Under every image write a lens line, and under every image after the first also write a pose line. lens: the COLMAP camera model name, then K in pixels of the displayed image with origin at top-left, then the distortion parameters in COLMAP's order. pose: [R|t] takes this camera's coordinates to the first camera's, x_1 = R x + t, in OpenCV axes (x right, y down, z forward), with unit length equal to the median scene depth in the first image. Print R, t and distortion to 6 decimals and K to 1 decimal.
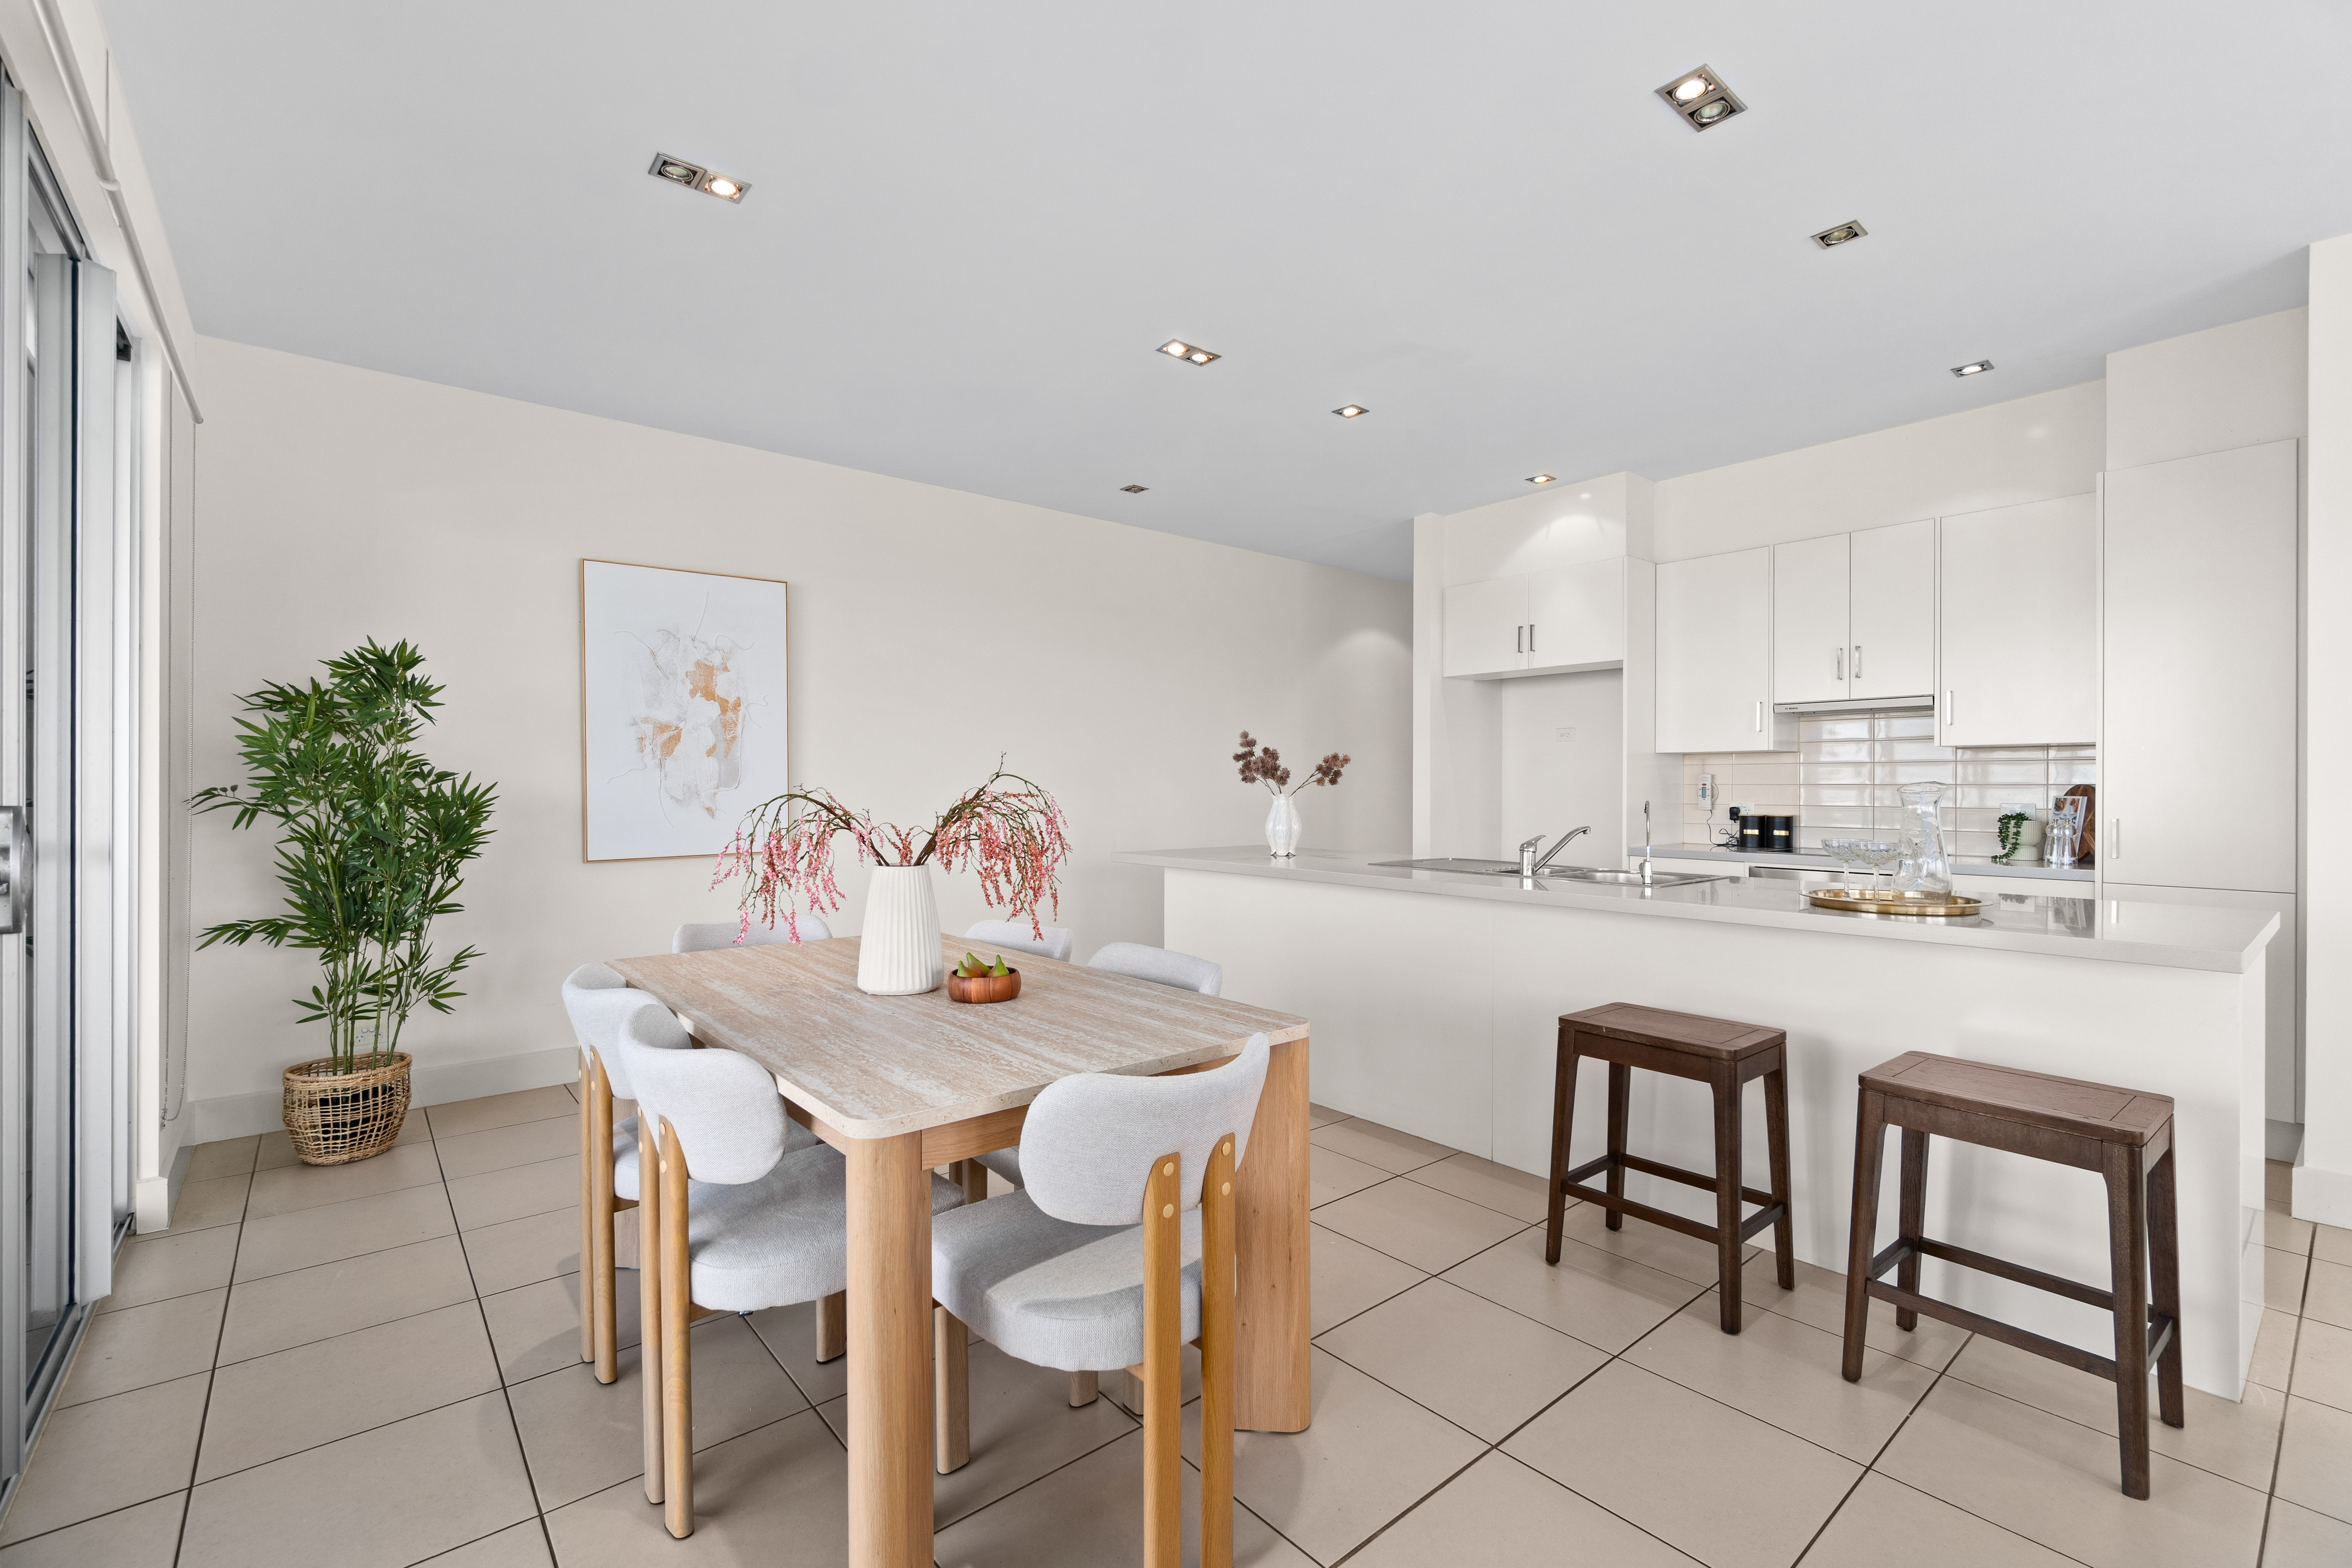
lens RADIAL K [[1011.0, 0, 1117.6], [0, 1011.0, 780.5], [0, 0, 1]] dist [0.020011, -0.000172]
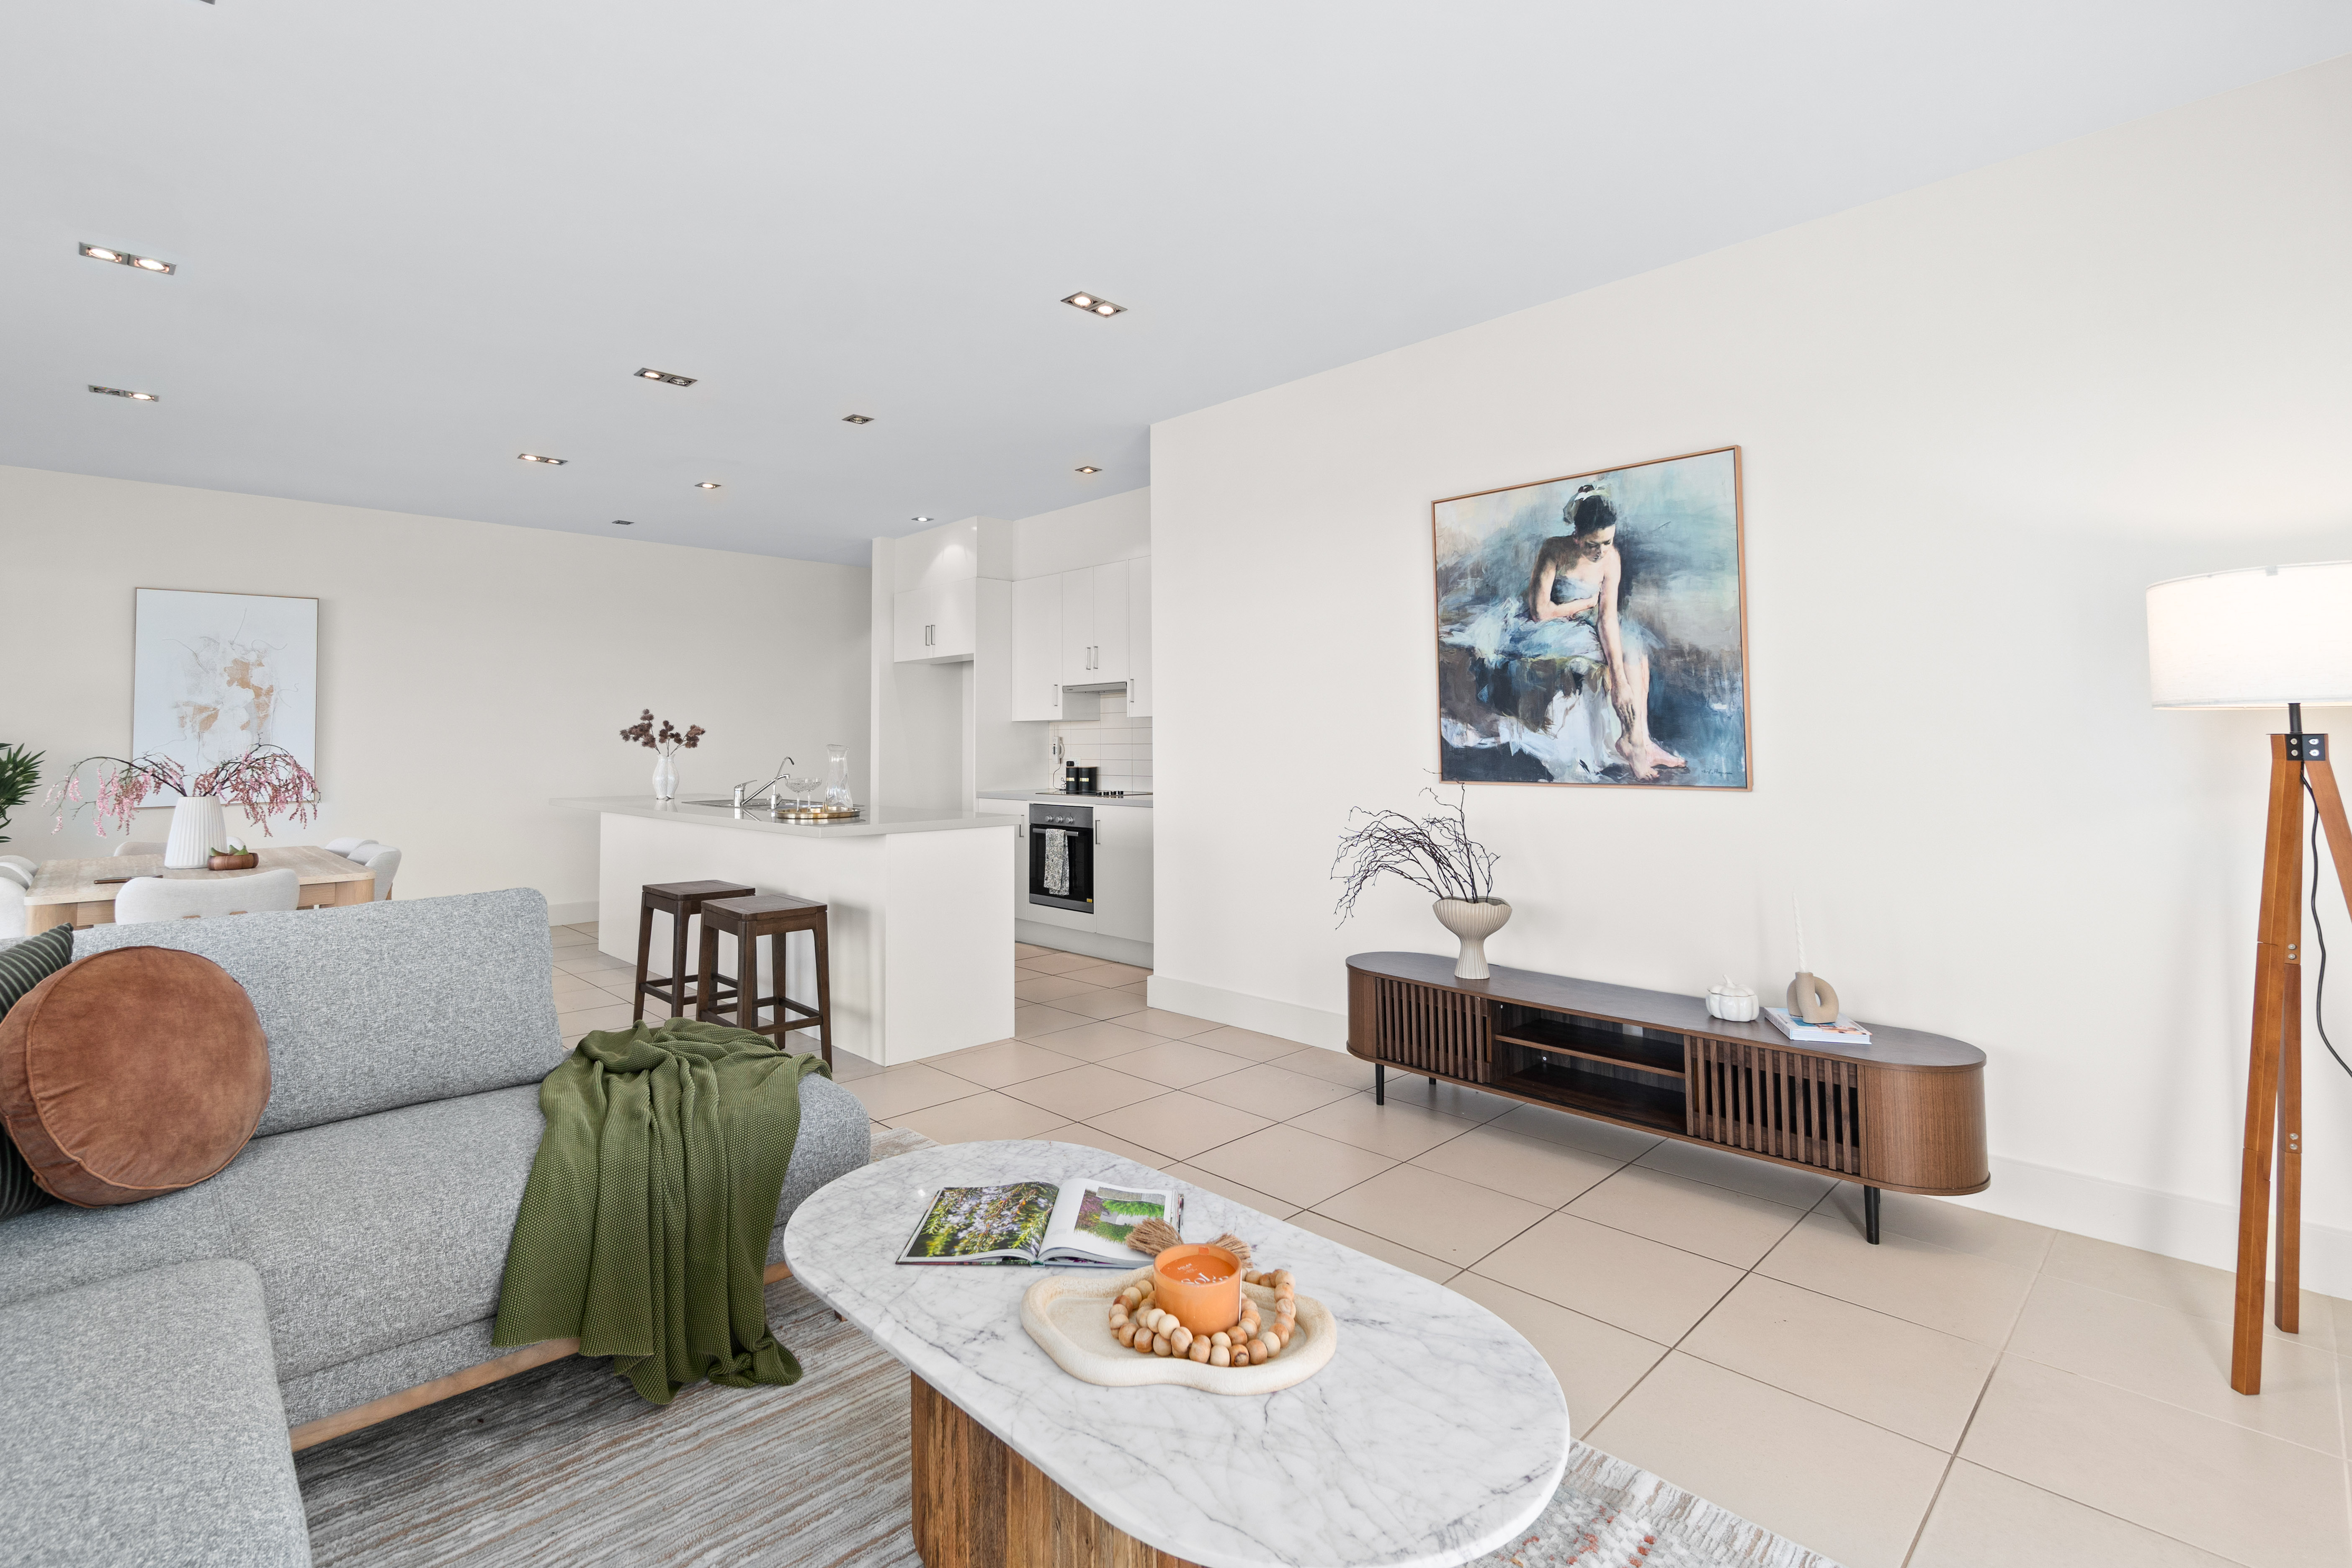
lens RADIAL K [[1065.6, 0, 1088.3], [0, 1065.6, 697.2], [0, 0, 1]] dist [-0.000722, 0.000480]
pose [[0.998259, -0.005761, 0.058695, 0.637531], [0.008381, 0.998975, -0.044492, 0.005264], [-0.058378, 0.044907, 0.997284, -0.475682]]
